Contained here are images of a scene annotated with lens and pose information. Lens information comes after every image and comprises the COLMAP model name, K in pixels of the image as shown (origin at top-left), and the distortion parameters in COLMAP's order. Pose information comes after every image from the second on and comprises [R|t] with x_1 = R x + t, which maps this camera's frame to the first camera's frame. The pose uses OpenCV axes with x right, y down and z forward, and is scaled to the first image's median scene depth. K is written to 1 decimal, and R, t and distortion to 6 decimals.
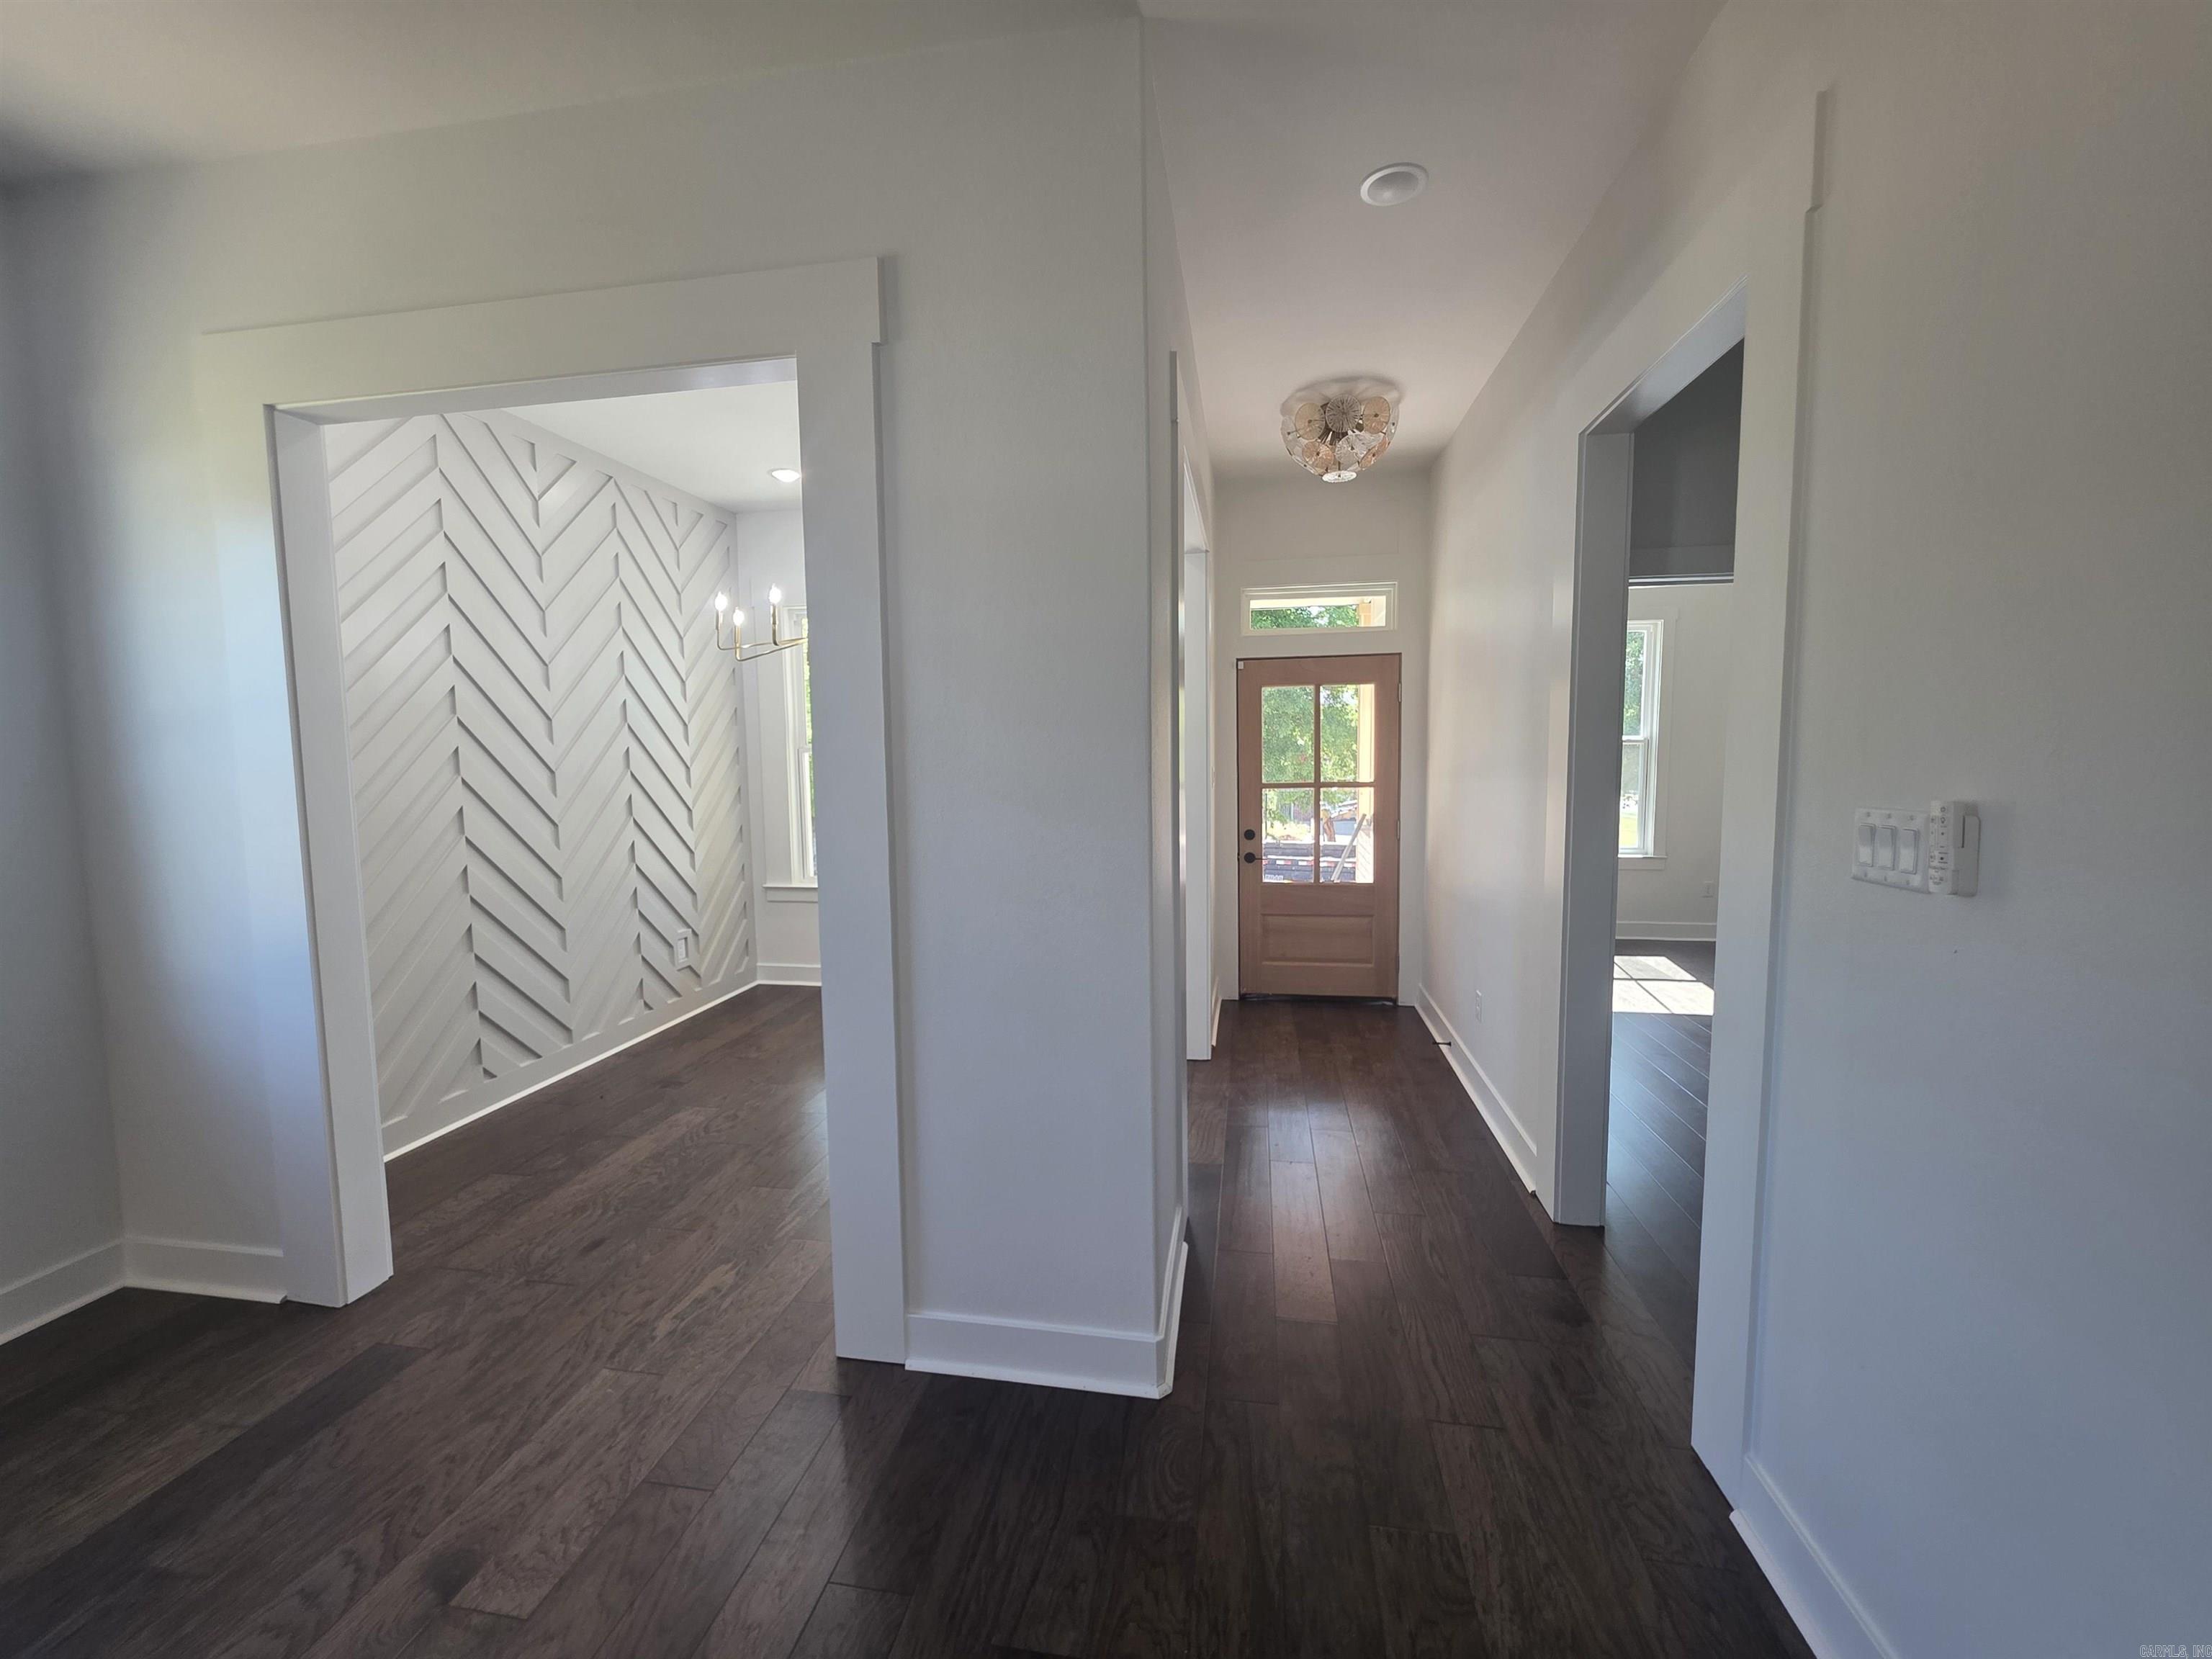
lens RADIAL K [[886.9, 0, 1102.2], [0, 886.9, 808.5], [0, 0, 1]] dist [0.004059, 0.000137]
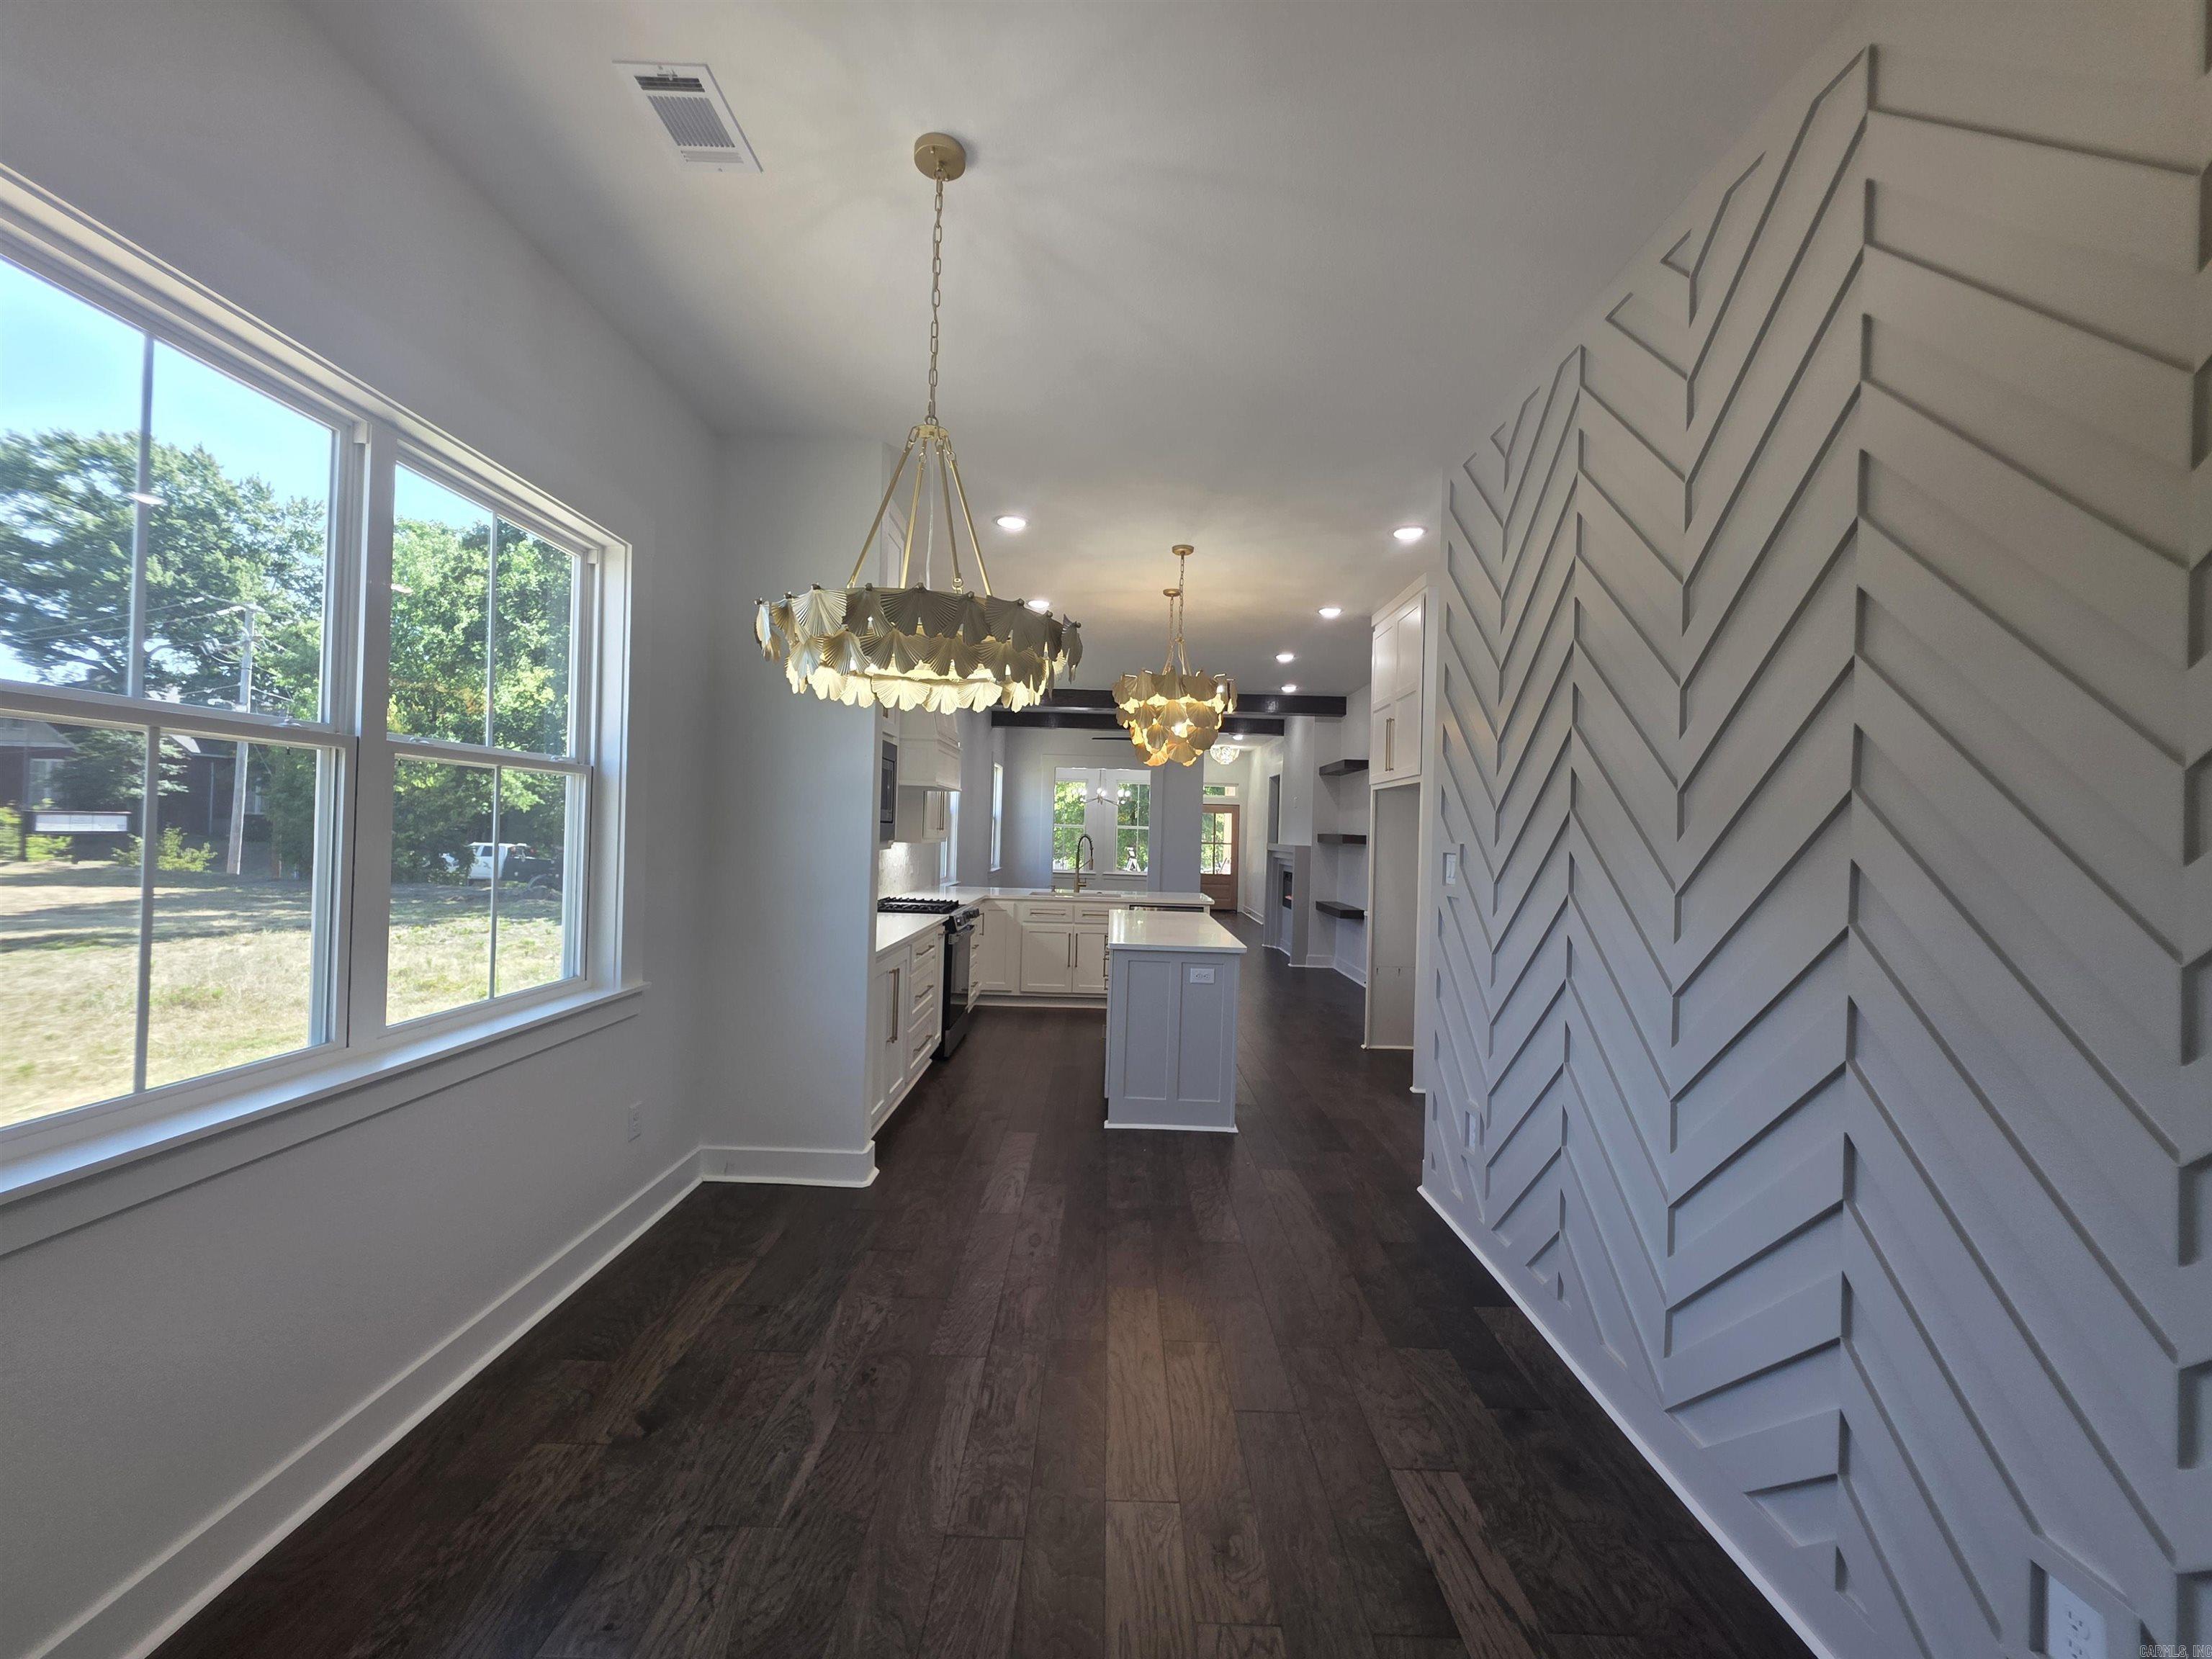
lens RADIAL K [[886.9, 0, 1106.0], [0, 886.9, 825.7], [0, 0, 1]] dist [0.004059, 0.000137]
pose [[0.984543, 0.042714, 0.169855, -0.704761], [-0.025513, 0.994438, -0.102191, 0.254492], [-0.173275, 0.096278, 0.980156, -2.131165]]
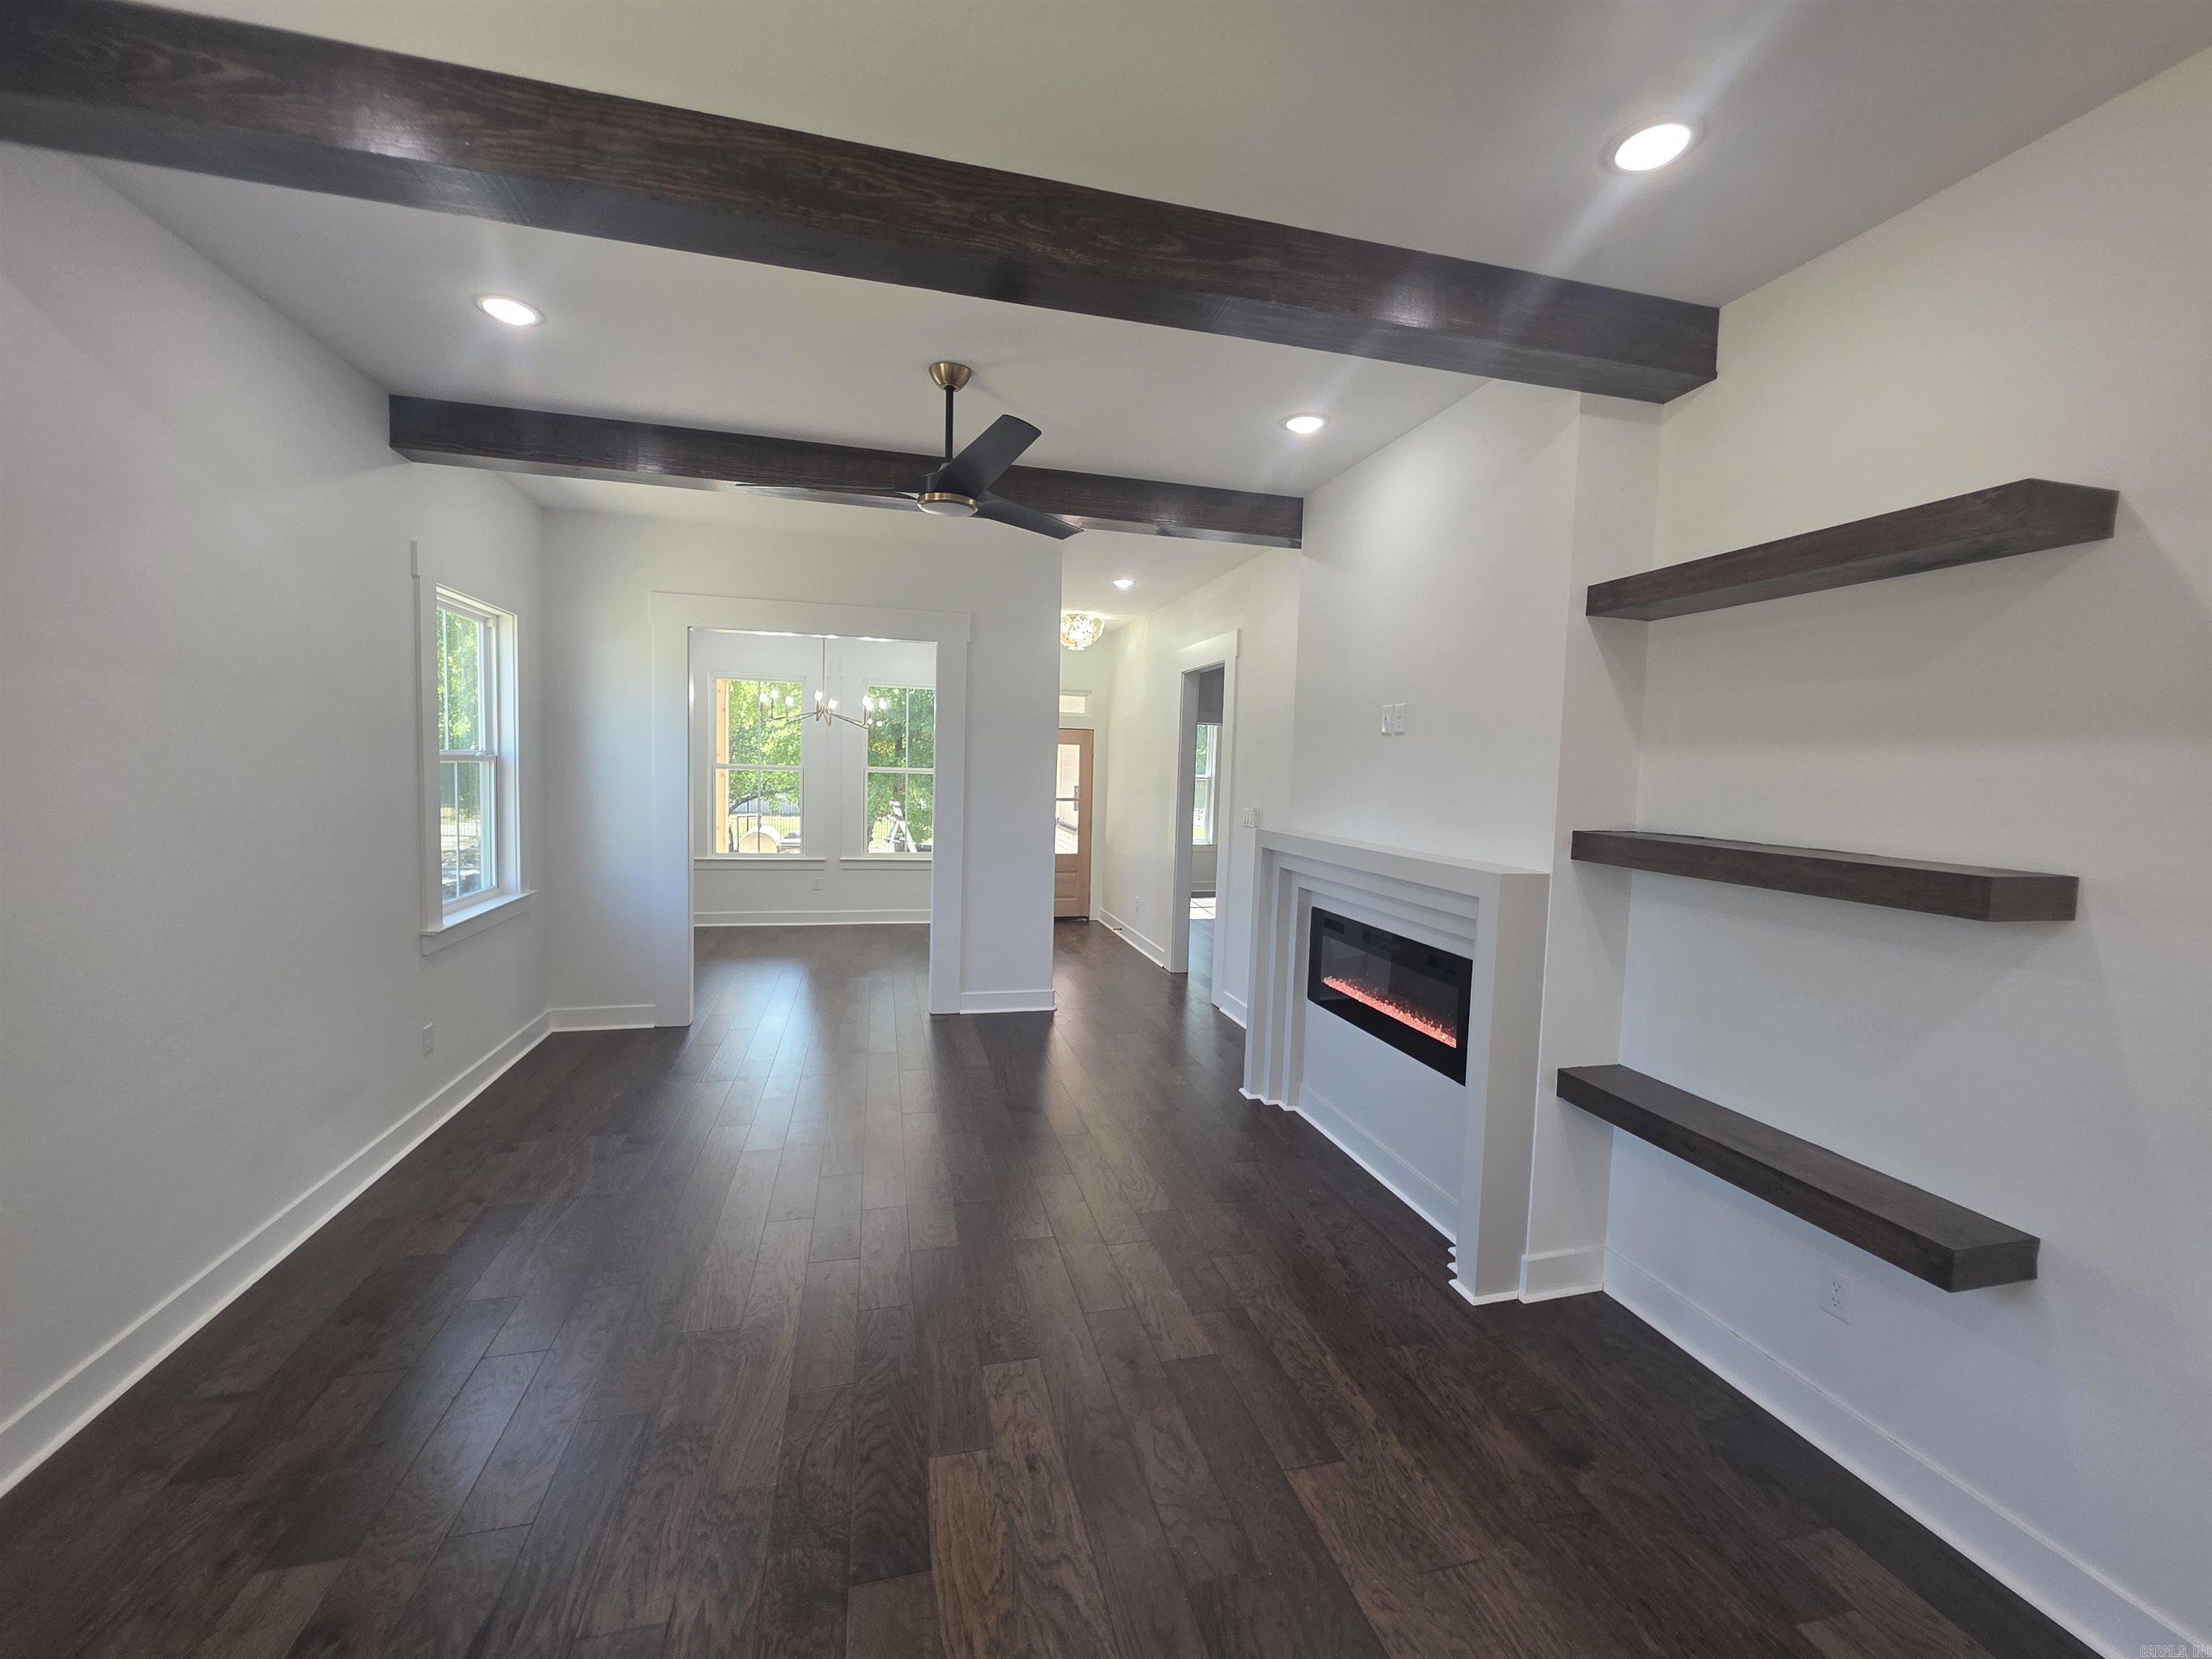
lens RADIAL K [[886.9, 0, 1113.2], [0, 886.9, 825.1], [0, 0, 1]] dist [0.004059, 0.000137]
pose [[0.905996, 0.009007, 0.423190, -0.398766], [0.001608, 0.999693, -0.024719, 0.072476], [-0.423283, 0.023076, 0.905703, -0.678829]]
